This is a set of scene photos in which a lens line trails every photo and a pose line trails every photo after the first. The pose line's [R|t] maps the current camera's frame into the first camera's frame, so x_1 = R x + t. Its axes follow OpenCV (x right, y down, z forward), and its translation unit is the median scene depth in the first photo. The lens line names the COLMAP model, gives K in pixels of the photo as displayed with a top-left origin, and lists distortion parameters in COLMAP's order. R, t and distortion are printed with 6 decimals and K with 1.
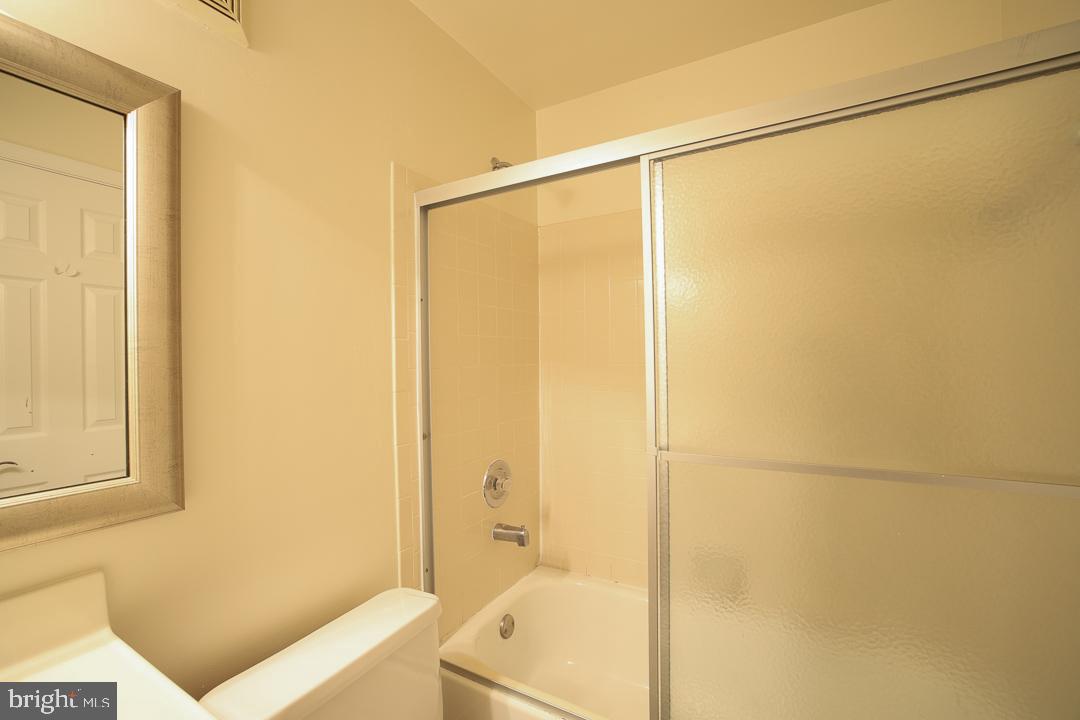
lens RADIAL K [[463.0, 0, 536.4], [0, 463.0, 360.8], [0, 0, 1]] dist [-0.049917, 0.018400]
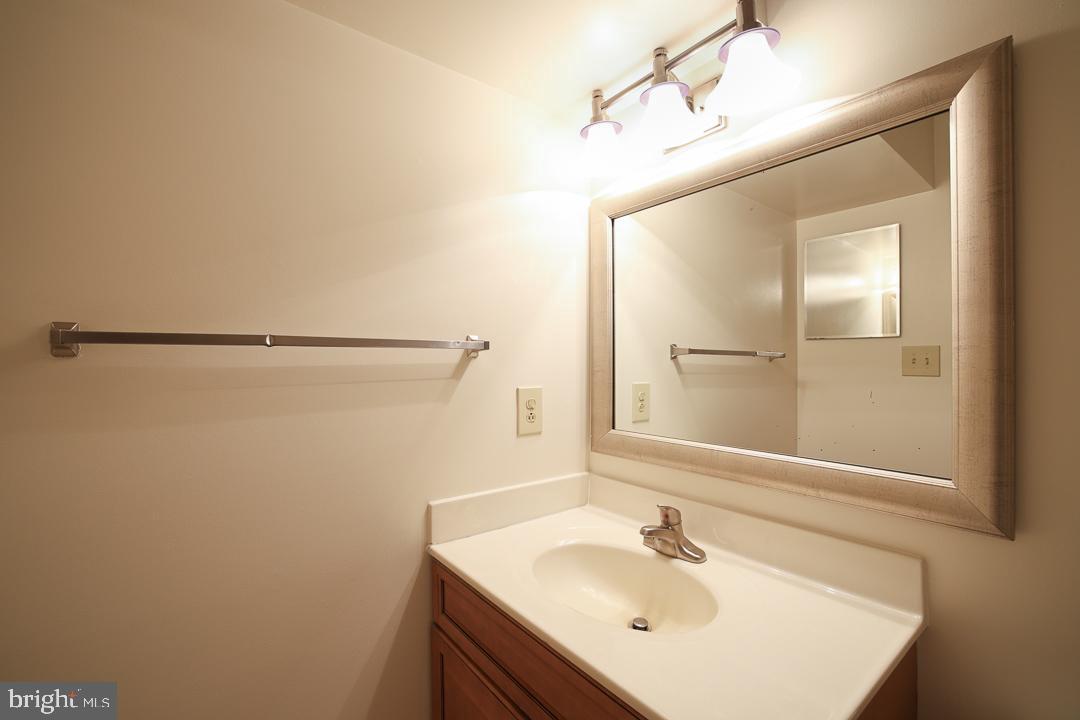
lens RADIAL K [[463.0, 0, 536.4], [0, 463.0, 360.8], [0, 0, 1]] dist [-0.049917, 0.018400]
pose [[-0.371859, 0.006142, -0.928269, 0.310037], [0.004816, 0.999977, 0.004687, -0.008712], [0.928277, -0.002728, -0.371881, 0.495652]]
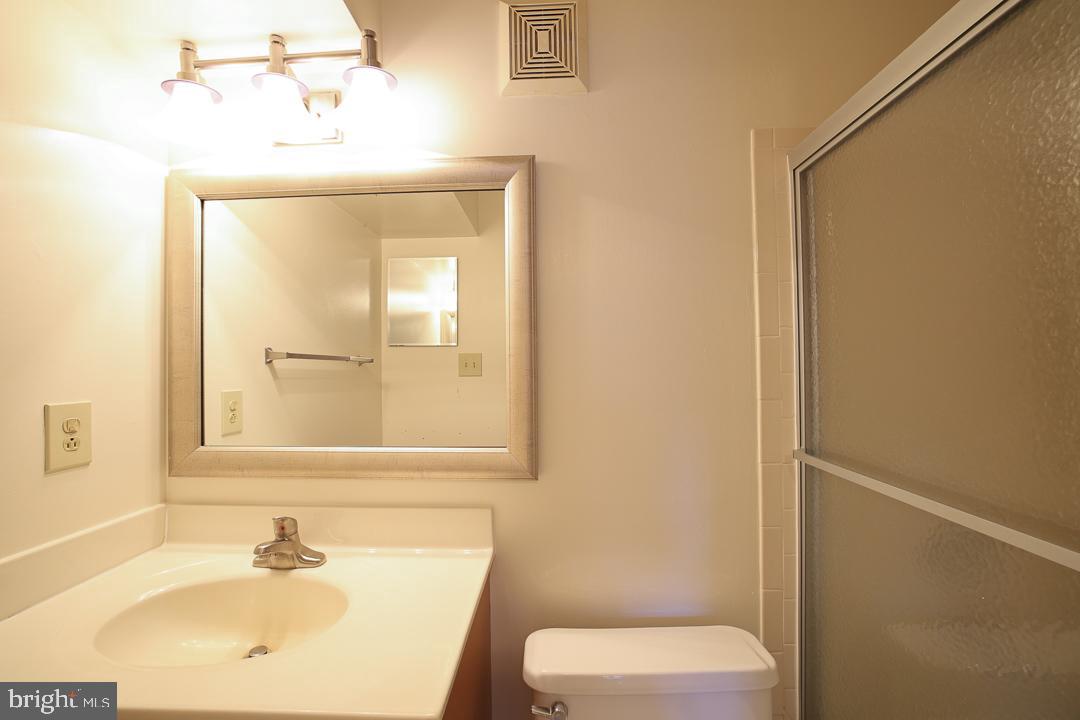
lens RADIAL K [[463.0, 0, 536.4], [0, 463.0, 360.8], [0, 0, 1]] dist [-0.049917, 0.018400]
pose [[0.475482, -0.003478, -0.879718, 0.375860], [0.004969, 0.999987, -0.001267, -0.007695], [0.879711, -0.003769, 0.475493, 0.376939]]
